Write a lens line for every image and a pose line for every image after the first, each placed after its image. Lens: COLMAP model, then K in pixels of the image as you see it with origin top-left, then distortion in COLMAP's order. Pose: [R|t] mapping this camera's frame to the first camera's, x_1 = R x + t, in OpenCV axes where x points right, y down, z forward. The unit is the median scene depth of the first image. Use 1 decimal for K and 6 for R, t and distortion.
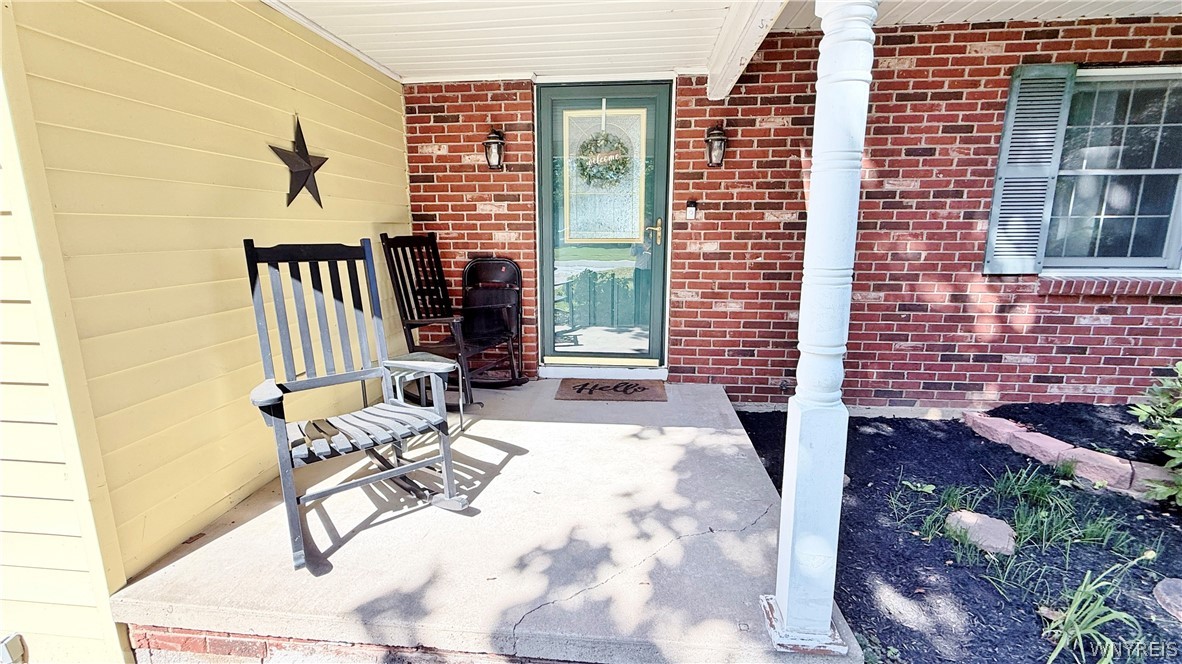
lens RADIAL K [[515.7, 0, 587.7], [0, 515.7, 333.5], [0, 0, 1]] dist [-0.000440, -0.000526]
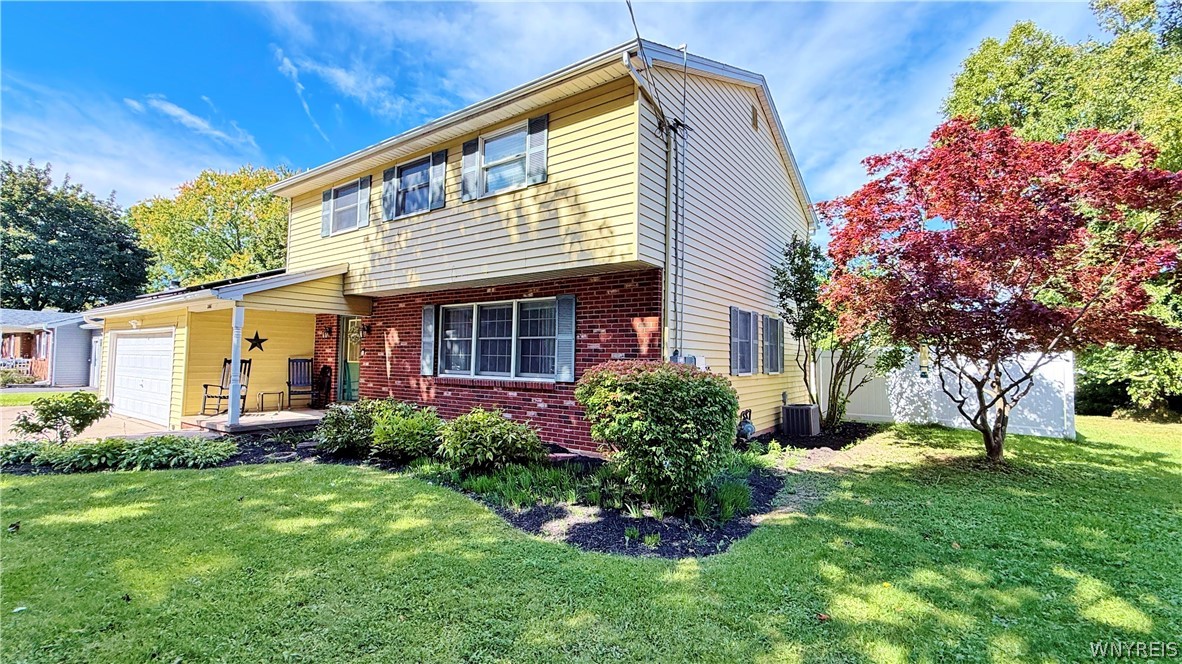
lens RADIAL K [[515.7, 0, 588.4], [0, 515.7, 331.7], [0, 0, 1]] dist [-0.000440, -0.000526]
pose [[0.868334, -0.014007, -0.495782, 2.965895], [-0.113901, 0.967254, -0.226820, 0.186556], [0.482724, 0.253425, 0.838304, -0.951182]]
